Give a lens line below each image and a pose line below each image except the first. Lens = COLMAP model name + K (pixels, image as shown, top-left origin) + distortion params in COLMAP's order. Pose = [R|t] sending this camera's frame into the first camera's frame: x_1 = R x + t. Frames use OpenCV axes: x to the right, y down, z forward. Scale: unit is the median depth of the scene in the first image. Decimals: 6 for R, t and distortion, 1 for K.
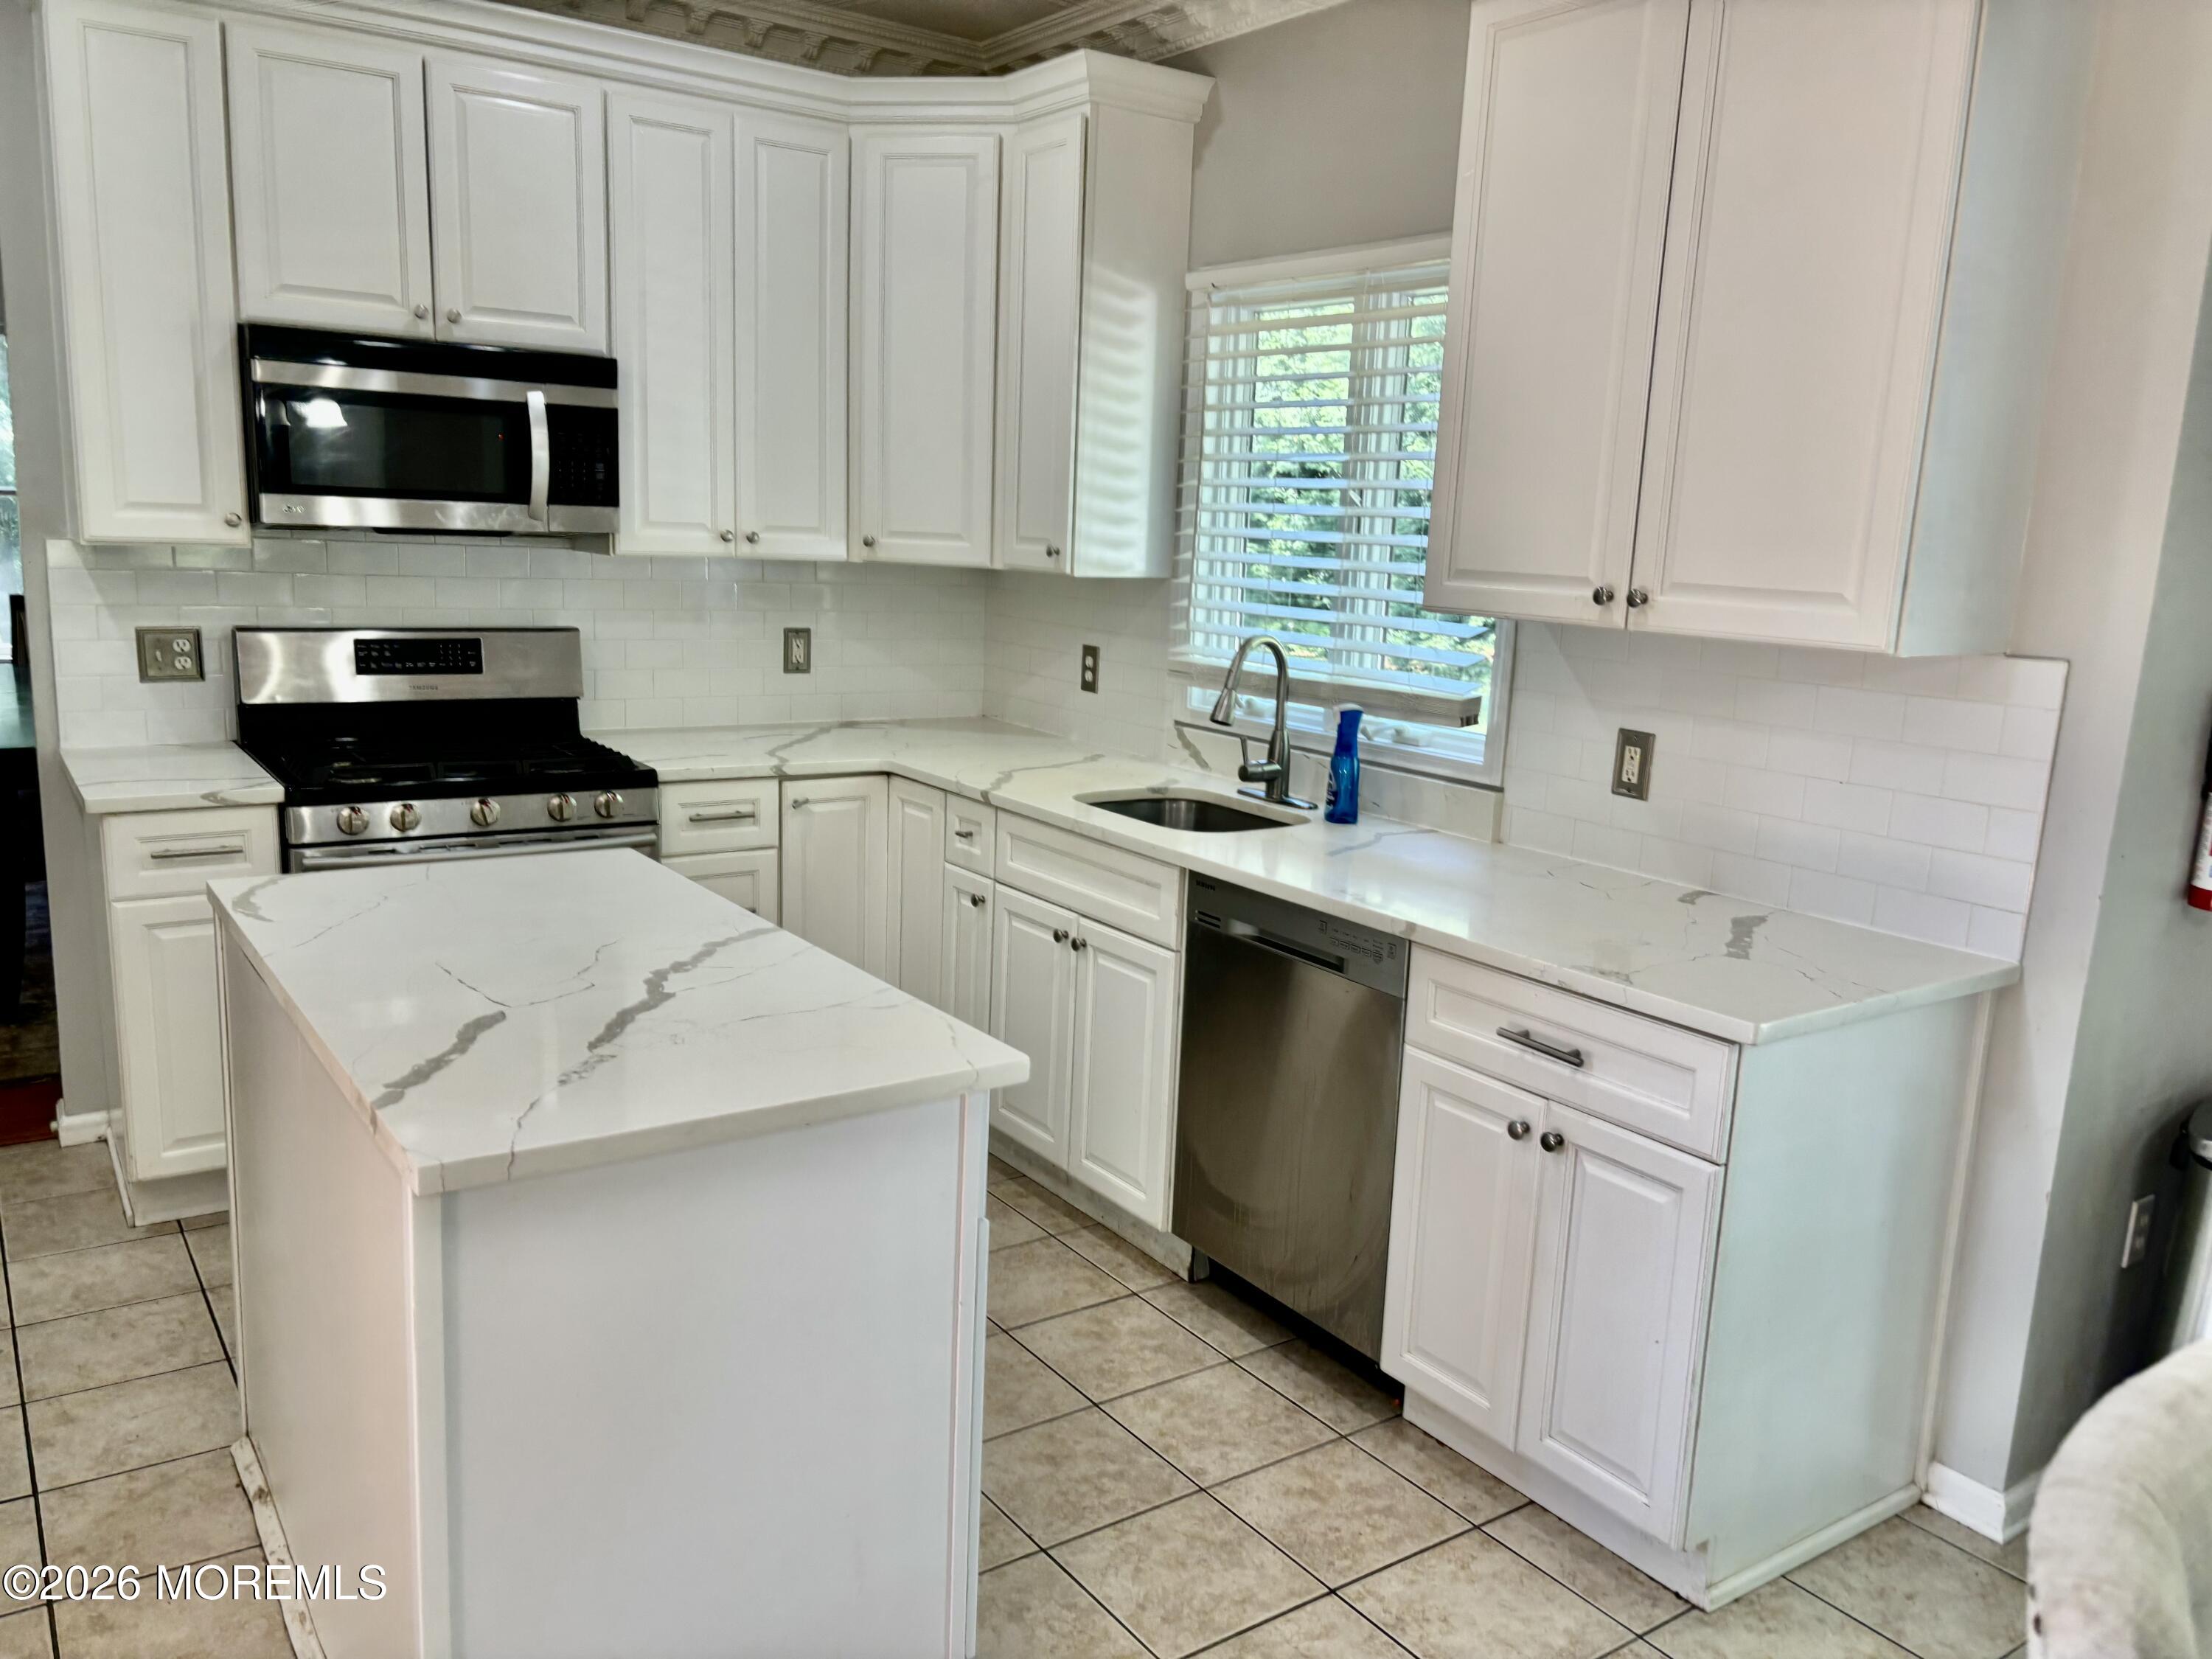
lens RADIAL K [[1679.8, 0, 1103.9], [0, 1679.8, 825.3], [0, 0, 1]] dist [0.046432, -0.057779]
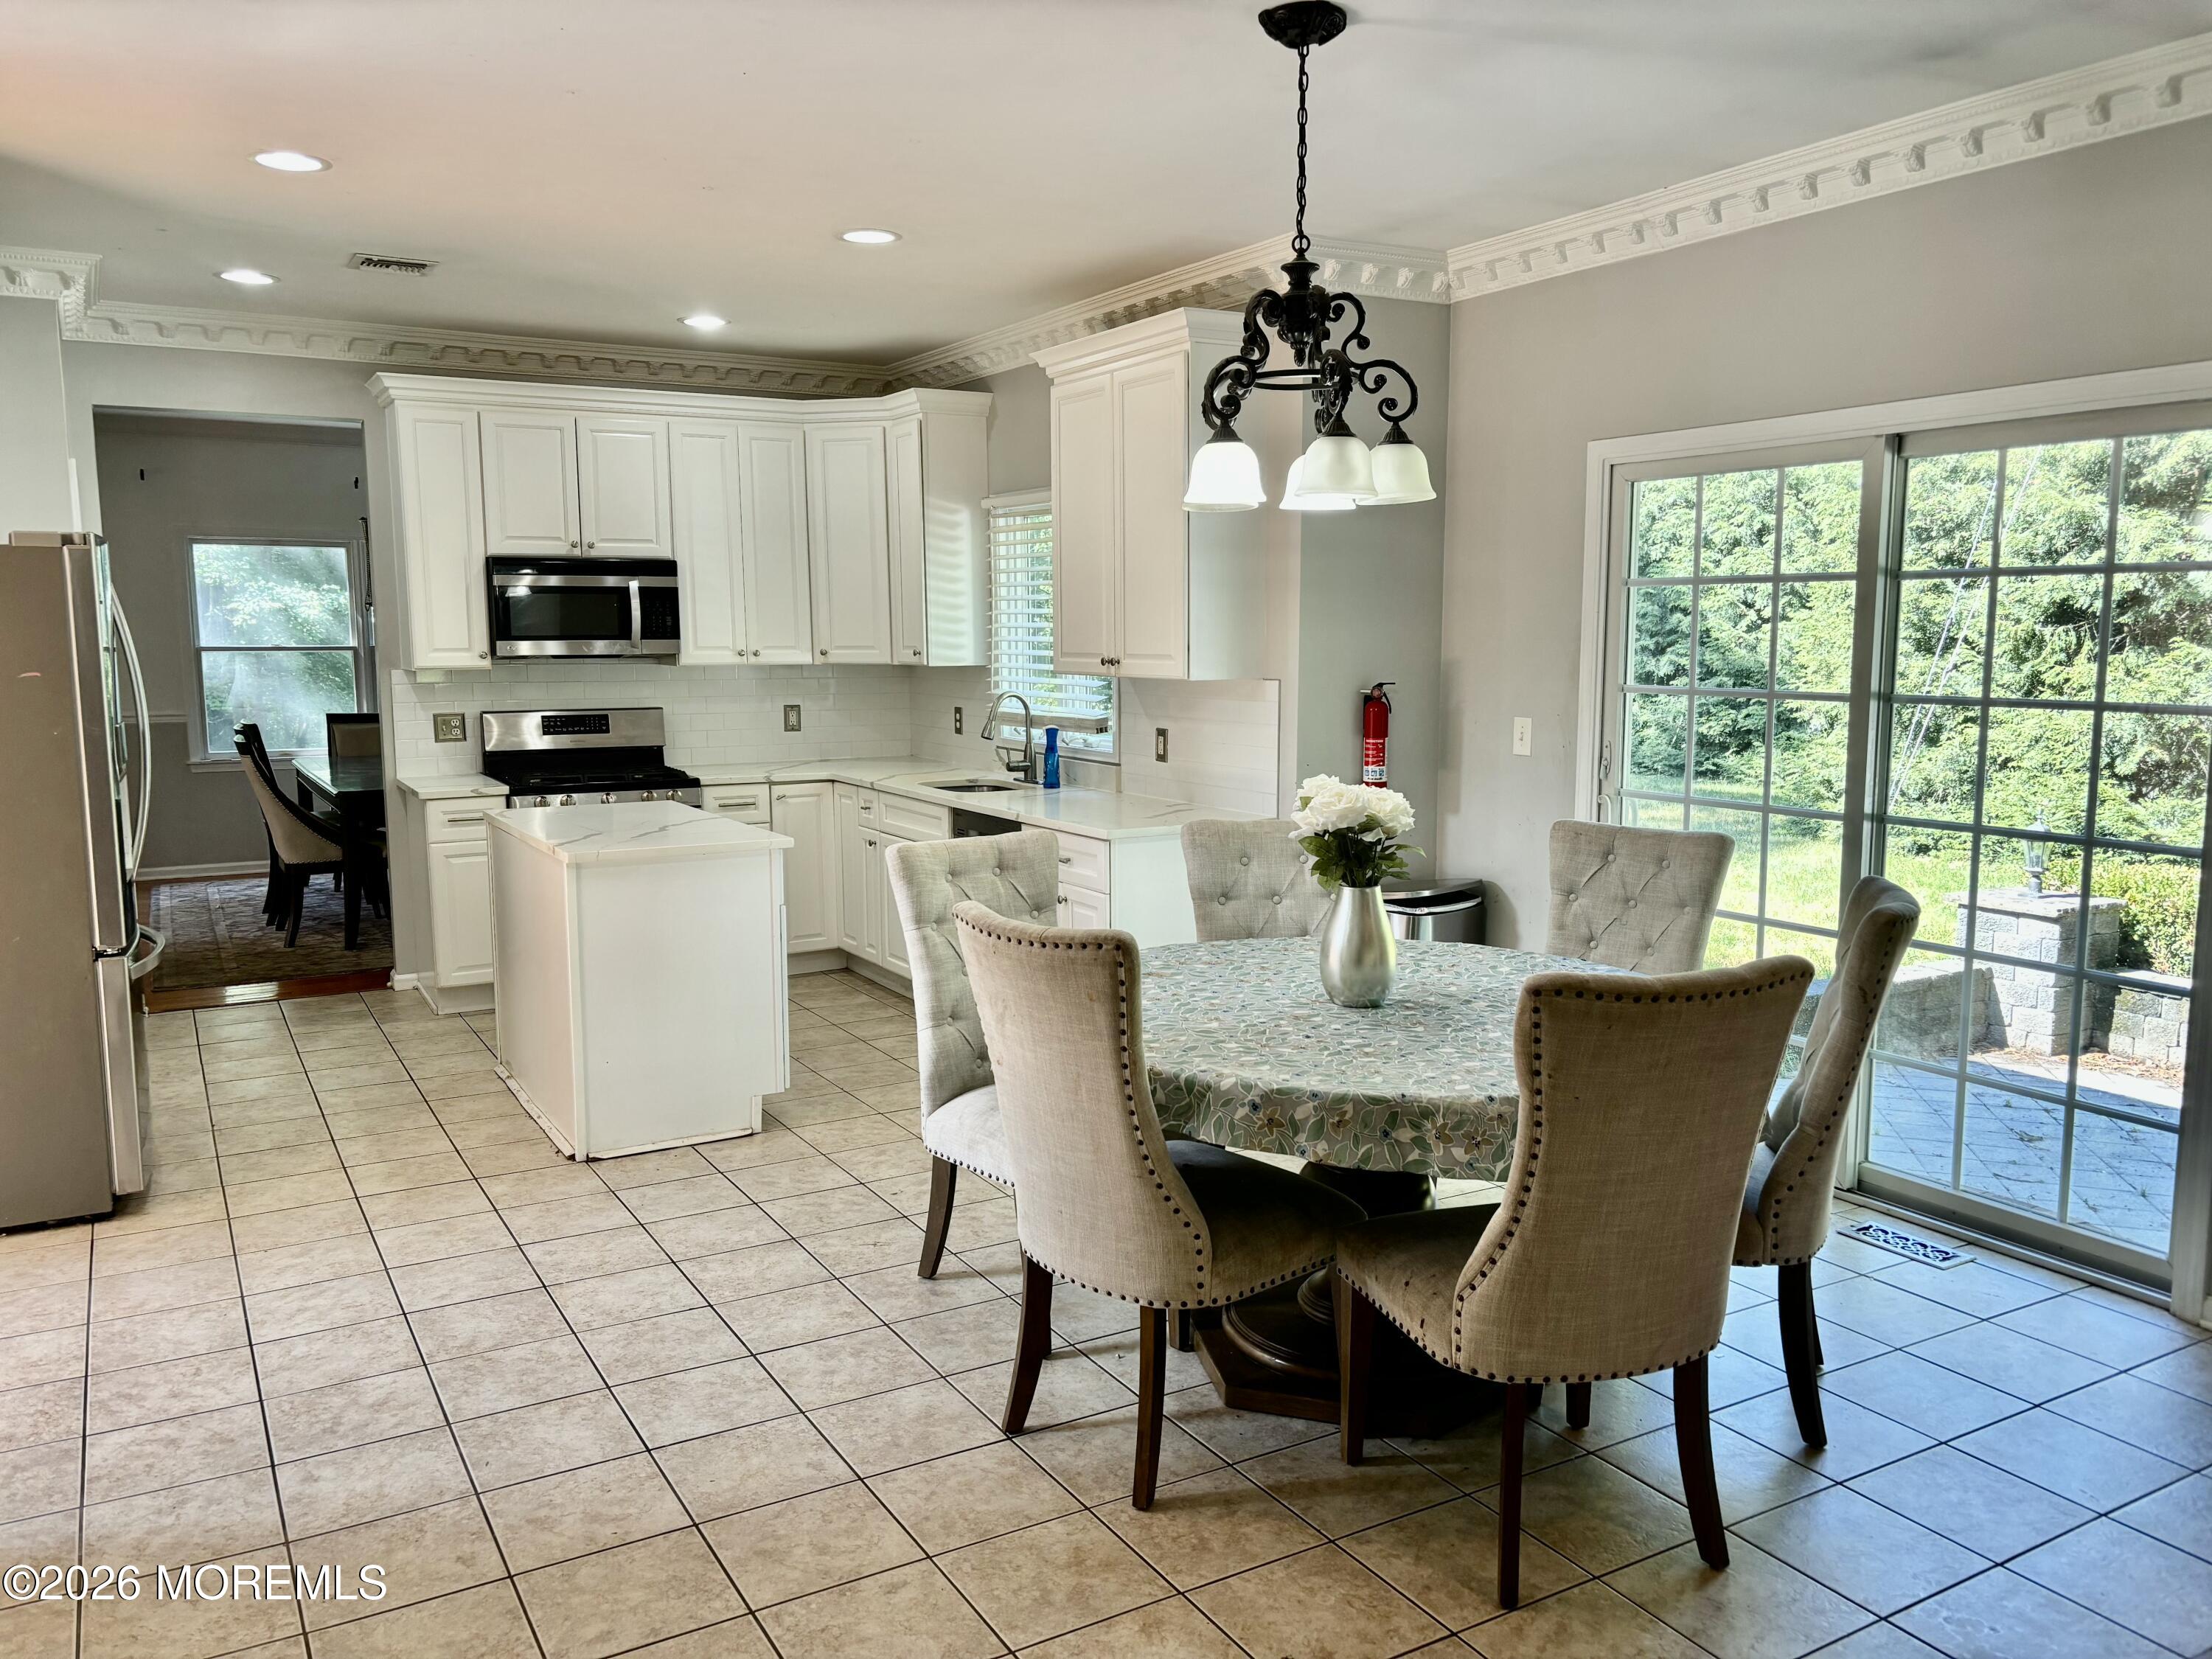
lens RADIAL K [[1679.8, 0, 1107.7], [0, 1679.8, 848.0], [0, 0, 1]] dist [0.046432, -0.057779]
pose [[0.995396, -0.033520, -0.089793, 0.345005], [0.028821, 0.998172, -0.053127, 0.154501], [0.091410, 0.050294, 0.994542, -0.799373]]
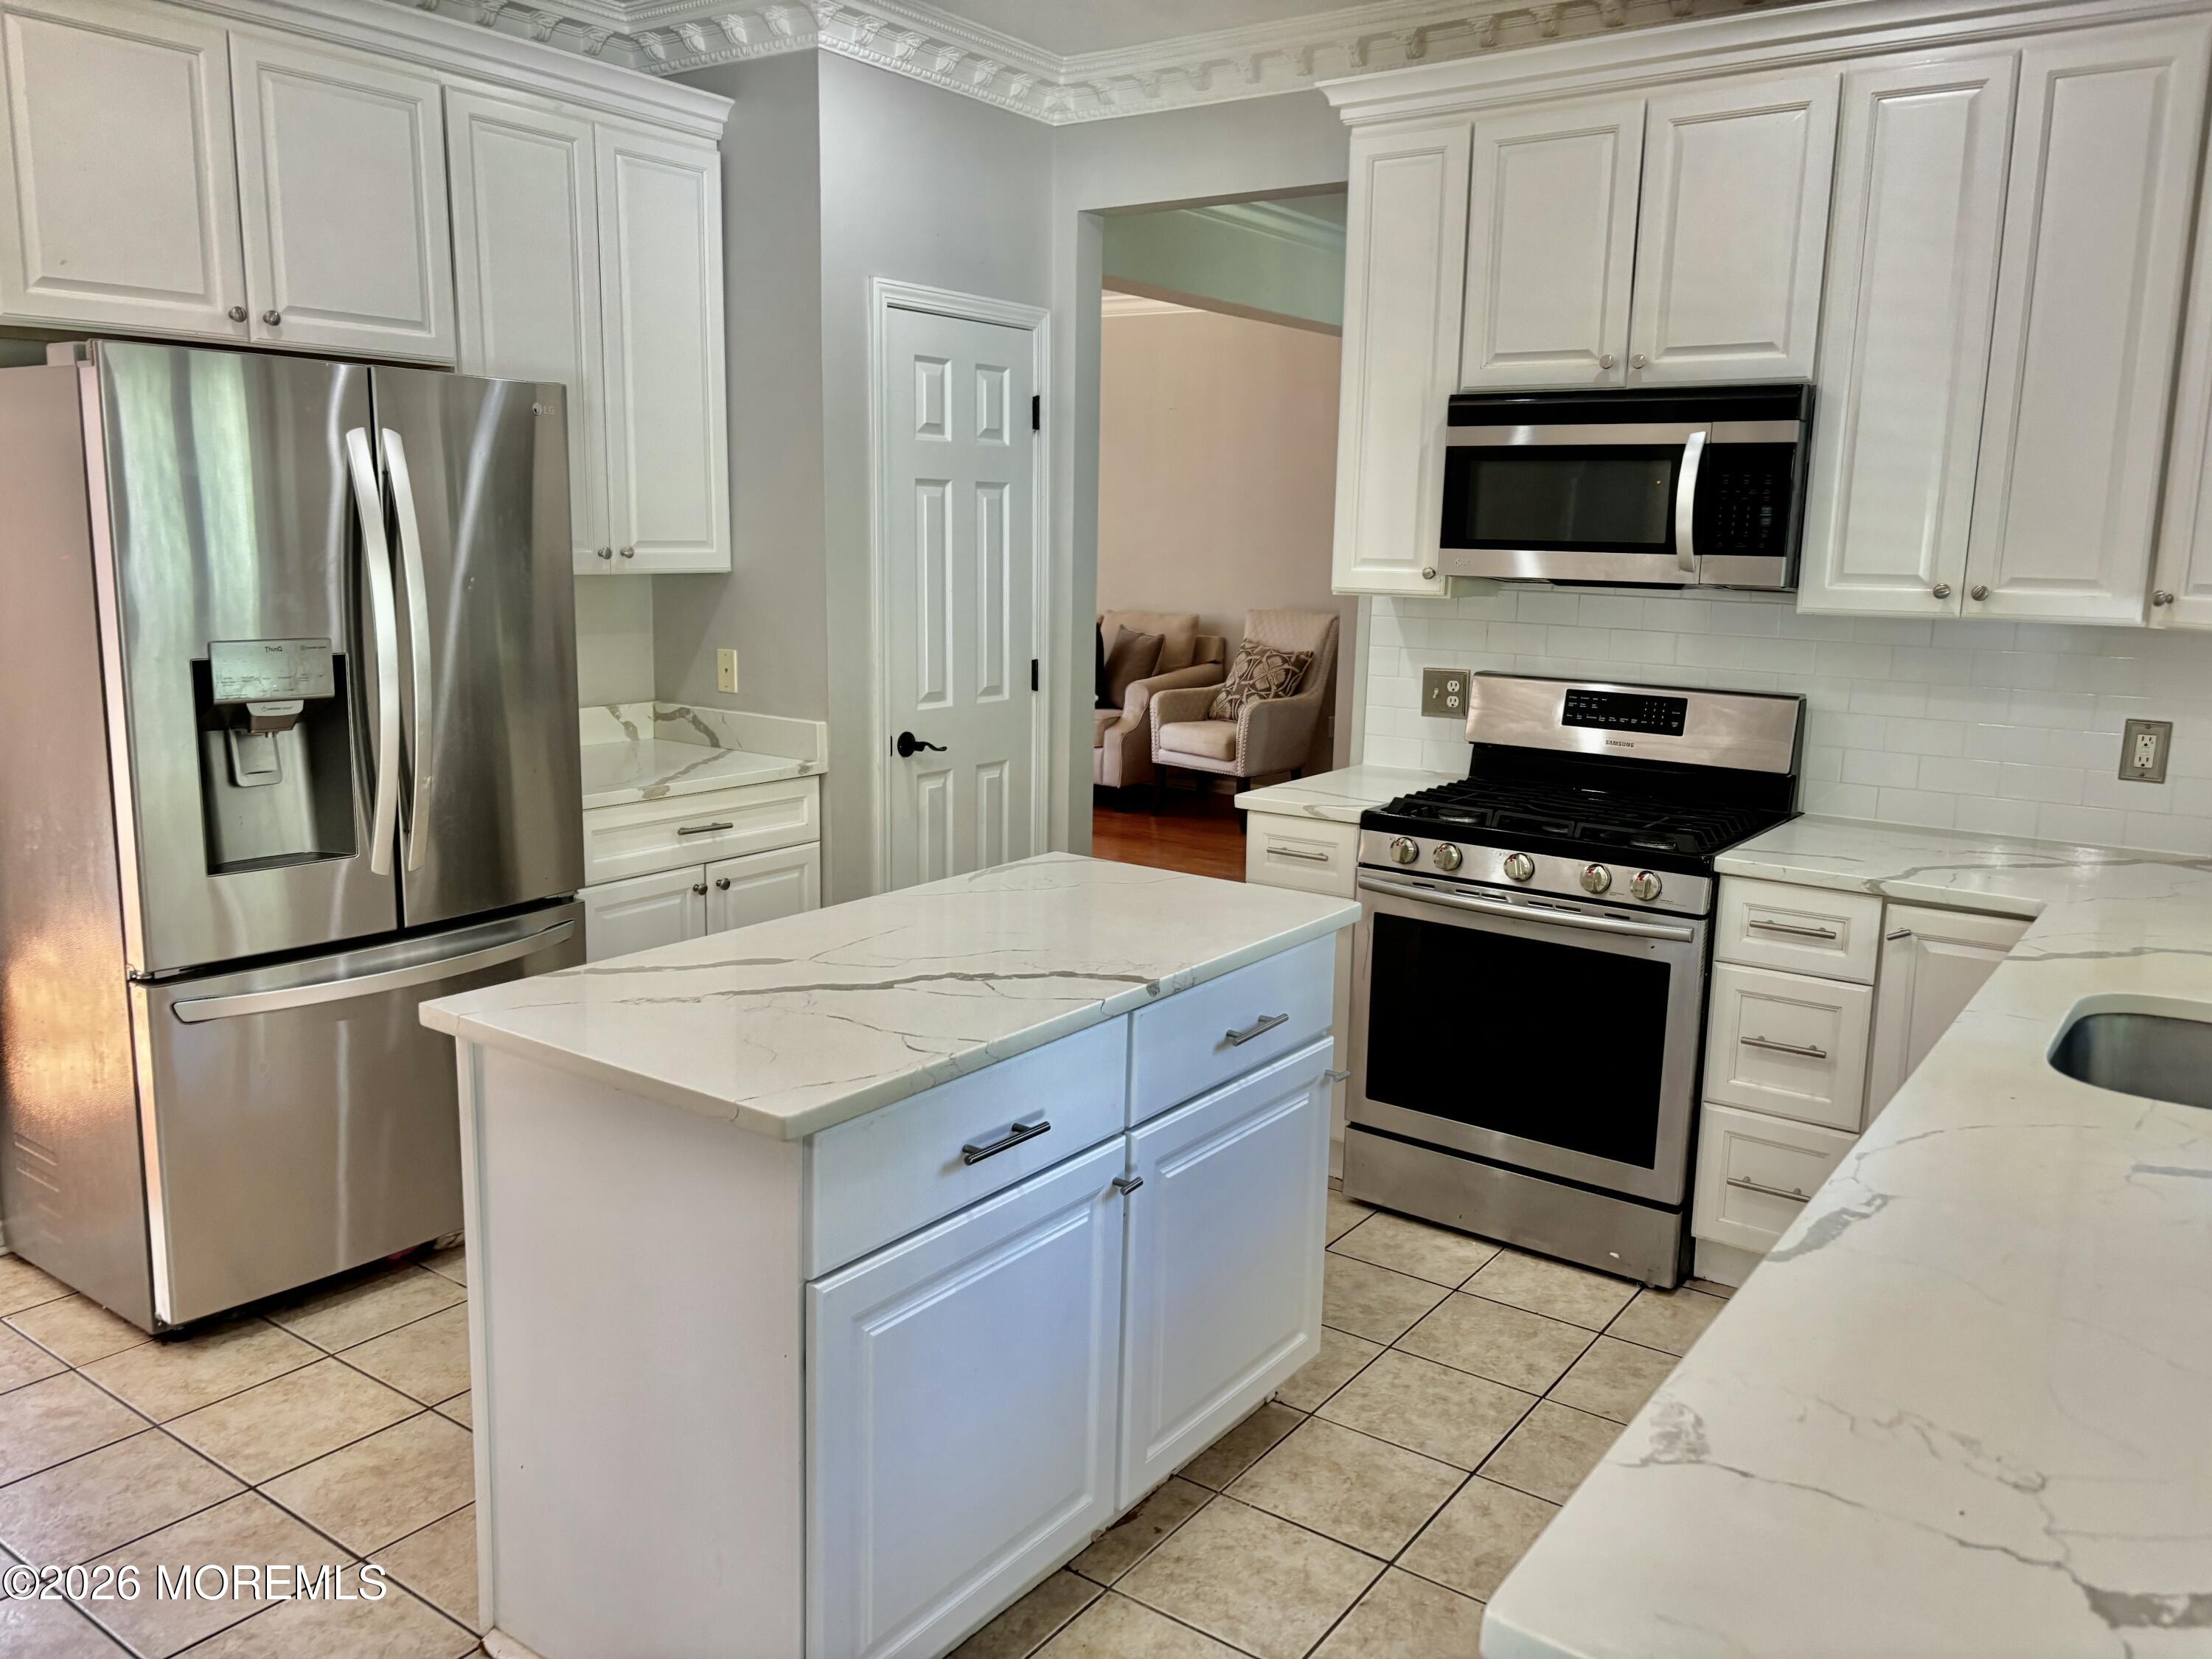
lens RADIAL K [[1679.8, 0, 1111.0], [0, 1679.8, 825.4], [0, 0, 1]] dist [0.046432, -0.057779]
pose [[0.338498, 0.133406, -0.931462, 0.429243], [-0.177194, 0.981226, 0.076141, -0.059796], [0.924133, 0.139276, 0.355782, 0.403713]]
